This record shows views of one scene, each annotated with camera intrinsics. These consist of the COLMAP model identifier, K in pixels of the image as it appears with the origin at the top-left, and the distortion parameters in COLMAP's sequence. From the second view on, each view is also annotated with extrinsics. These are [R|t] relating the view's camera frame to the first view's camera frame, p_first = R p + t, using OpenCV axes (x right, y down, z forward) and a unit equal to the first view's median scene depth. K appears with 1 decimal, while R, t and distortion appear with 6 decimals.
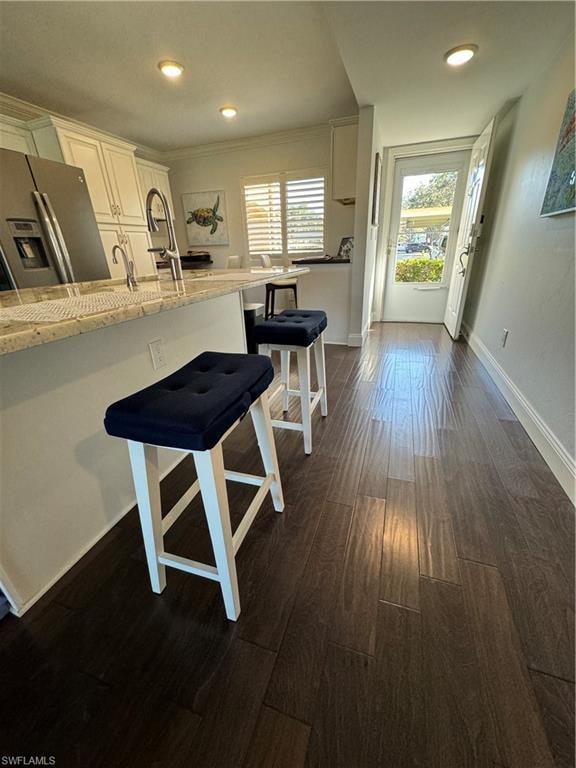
lens RADIAL K [[309.1, 0, 290.3], [0, 309.1, 383.4], [0, 0, 1]] dist [0.000665, -0.000027]
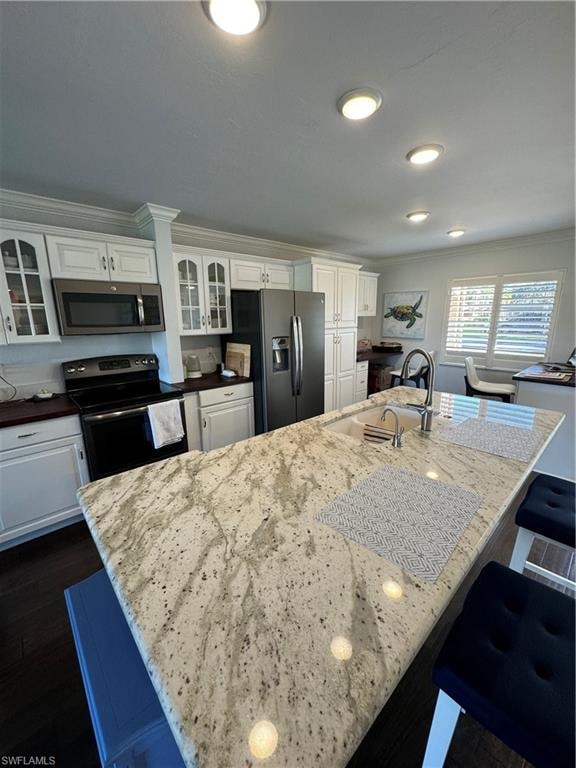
lens RADIAL K [[309.1, 0, 287.7], [0, 309.1, 383.5], [0, 0, 1]] dist [0.000665, -0.000027]
pose [[0.877492, 0.128028, -0.462187, -0.111199], [-0.208890, 0.969522, -0.128028, -0.092007], [0.431709, 0.208890, 0.877492, -0.049296]]
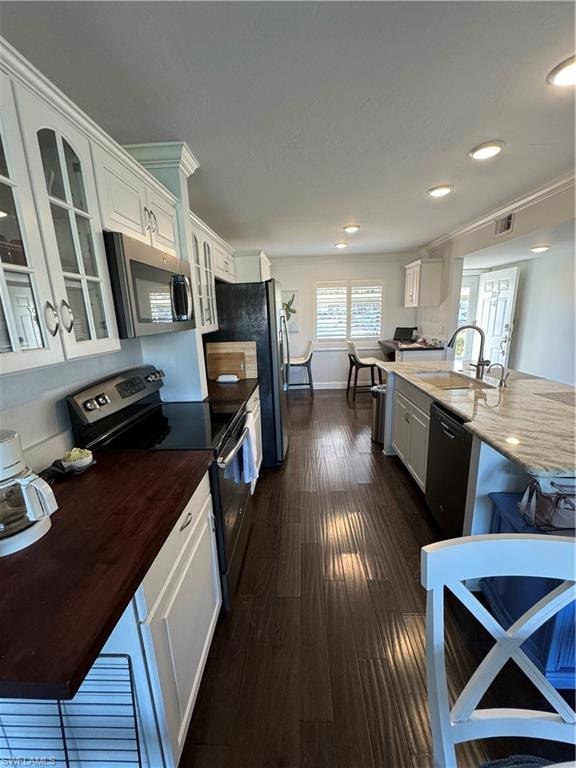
lens RADIAL K [[309.1, 0, 289.7], [0, 309.1, 382.8], [0, 0, 1]] dist [0.000665, -0.000027]
pose [[0.959514, -0.060018, 0.275193, -0.612053], [0.112662, 0.977252, -0.179685, -0.049932], [-0.258148, 0.203414, 0.944448, -0.074769]]
